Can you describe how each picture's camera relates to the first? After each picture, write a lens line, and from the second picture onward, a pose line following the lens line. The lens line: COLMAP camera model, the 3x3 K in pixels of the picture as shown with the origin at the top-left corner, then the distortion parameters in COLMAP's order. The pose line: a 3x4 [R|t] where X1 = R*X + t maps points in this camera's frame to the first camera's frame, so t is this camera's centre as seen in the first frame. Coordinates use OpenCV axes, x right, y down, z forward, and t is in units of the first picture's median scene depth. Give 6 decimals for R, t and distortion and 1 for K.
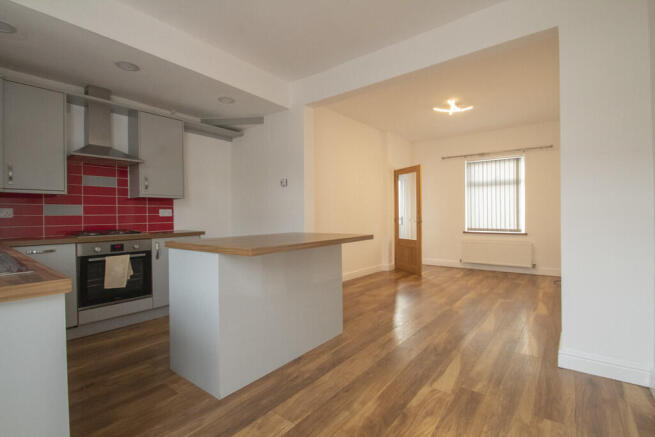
lens RADIAL K [[308.2, 0, 337.6], [0, 308.2, 216.2], [0, 0, 1]] dist [-0.002479, -0.001066]
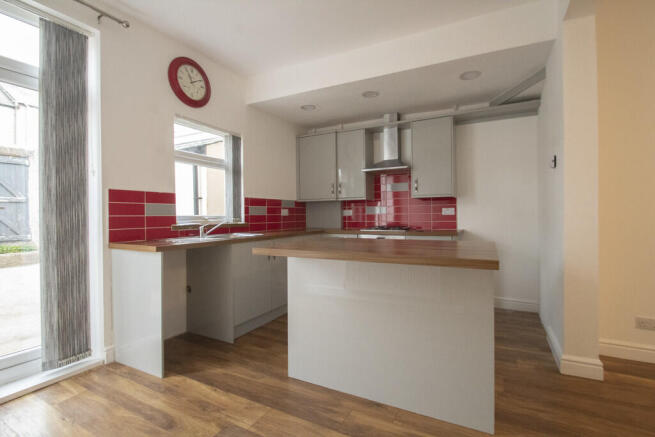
lens RADIAL K [[308.2, 0, 337.6], [0, 308.2, 216.2], [0, 0, 1]] dist [-0.002479, -0.001066]
pose [[0.157931, 0.010668, -0.987393, 0.634364], [-0.000458, 0.999942, 0.010731, -0.011420], [0.987450, -0.001243, 0.157927, 0.819263]]
